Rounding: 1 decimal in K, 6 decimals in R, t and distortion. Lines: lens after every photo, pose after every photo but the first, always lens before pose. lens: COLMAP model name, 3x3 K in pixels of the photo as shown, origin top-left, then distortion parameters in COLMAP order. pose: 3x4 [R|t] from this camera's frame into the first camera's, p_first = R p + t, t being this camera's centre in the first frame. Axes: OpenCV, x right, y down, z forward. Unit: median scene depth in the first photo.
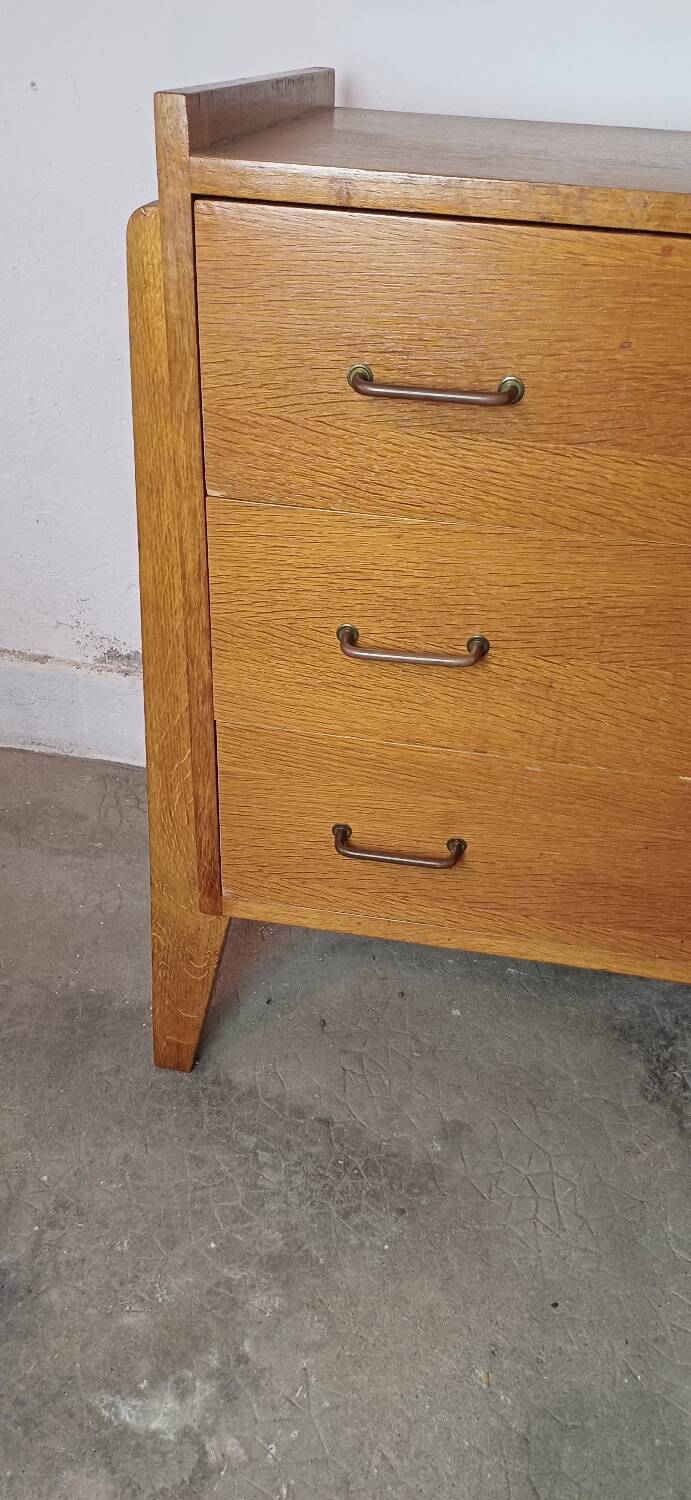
lens RADIAL K [[1115.0, 0, 375.2], [0, 1115.0, 773.7], [0, 0, 1]] dist [0.103111, -0.123337]
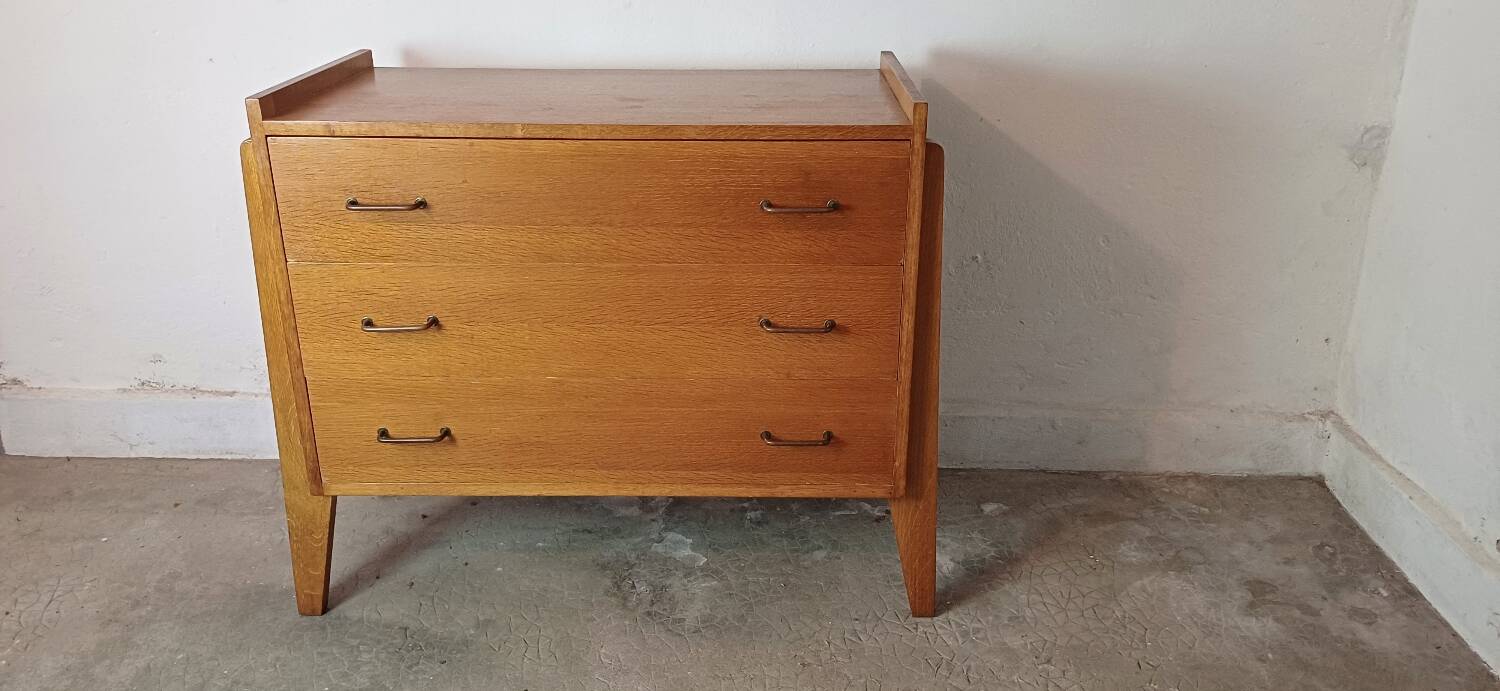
lens RADIAL K [[1111.2, 0, 737.0], [0, 1111.2, 321.8], [0, 0, 1]] dist [0.122637, -0.174726]
pose [[0.989963, -0.098406, 0.101438, 0.341075], [0.117886, 0.970861, -0.208644, 0.297292], [-0.077950, 0.218508, 0.972717, -0.809579]]
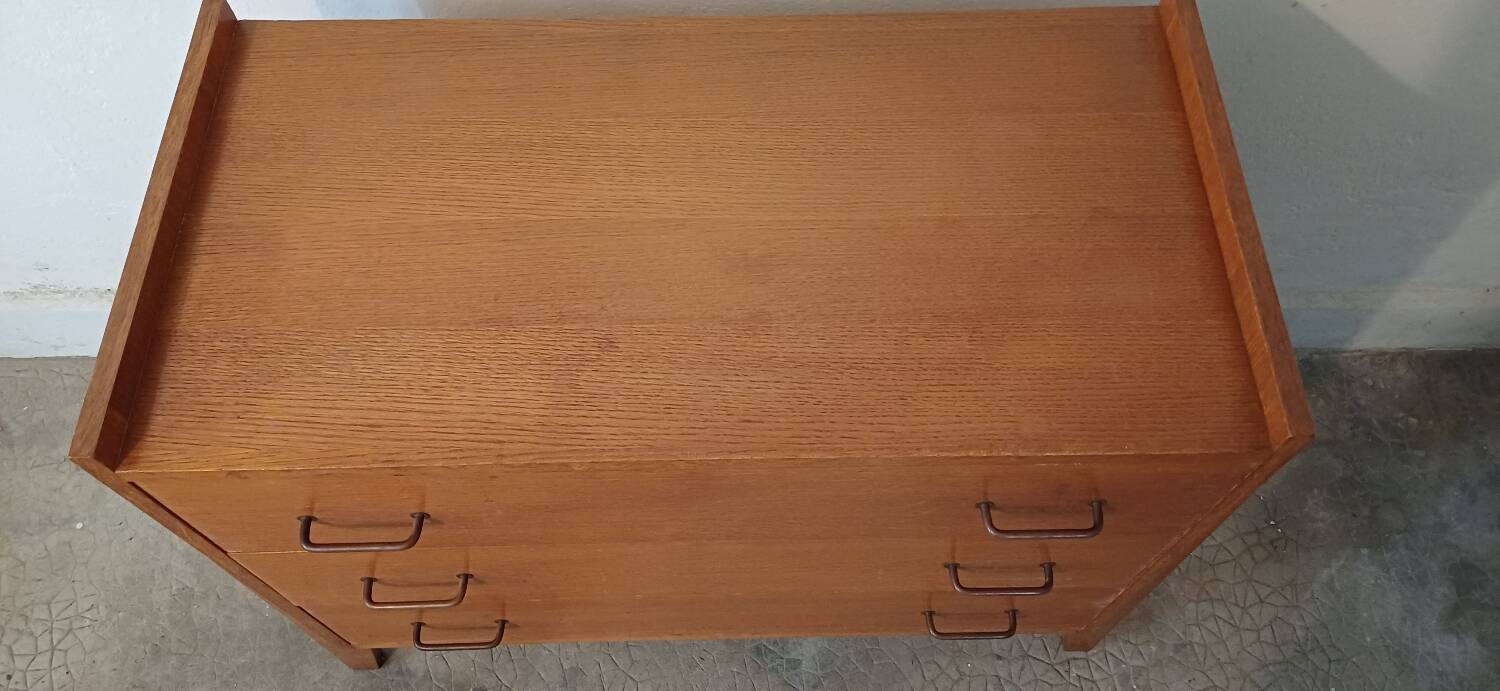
lens RADIAL K [[1113.0, 0, 742.3], [0, 1113.0, 328.9], [0, 0, 1]] dist [0.042953, -0.021196]
pose [[0.984086, -0.174968, 0.030999, 0.346120], [0.141070, 0.875361, 0.462431, -0.764942], [-0.108045, -0.450699, 0.886113, -0.102298]]
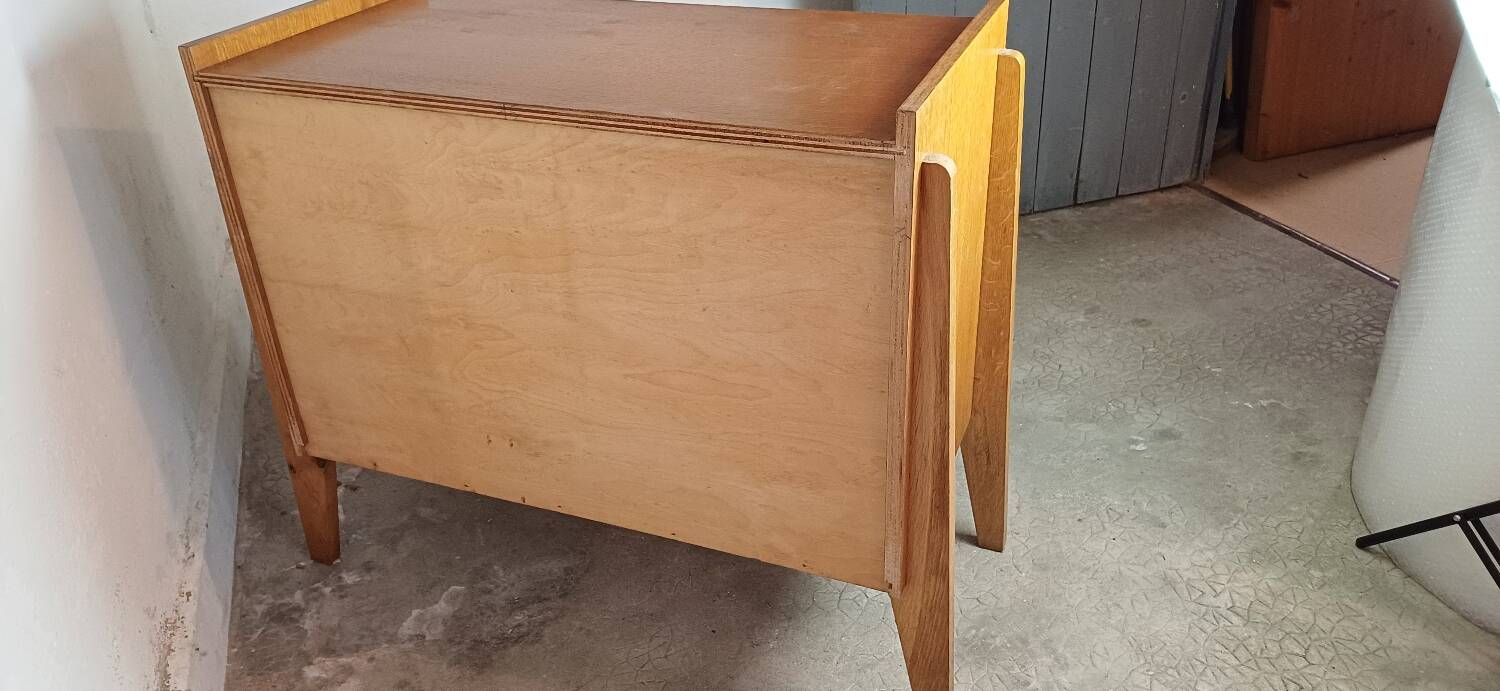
lens RADIAL K [[1113.0, 0, 742.3], [0, 1113.0, 328.9], [0, 0, 1]] dist [0.042953, -0.021196]
pose [[-0.486852, -0.449548, 0.748921, -0.866958], [0.516643, 0.543137, 0.661878, -0.824940], [-0.704312, 0.709161, -0.032172, 0.662161]]
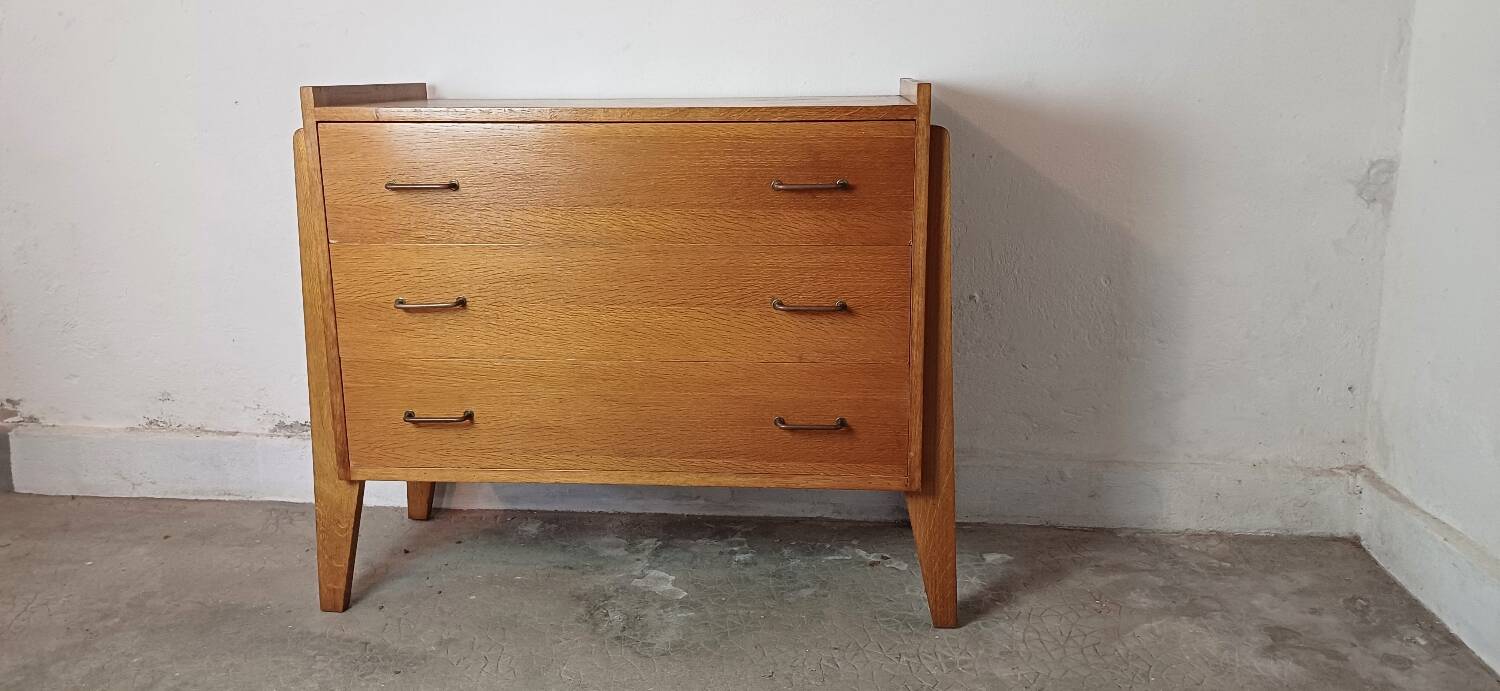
lens RADIAL K [[1115.0, 0, 732.5], [0, 1115.0, 319.8], [0, 0, 1]] dist [0.103111, -0.123337]
pose [[0.996300, -0.072503, 0.046144, 0.469108], [0.084470, 0.925053, -0.370327, 0.565178], [-0.015836, 0.372854, 0.927755, -0.724147]]
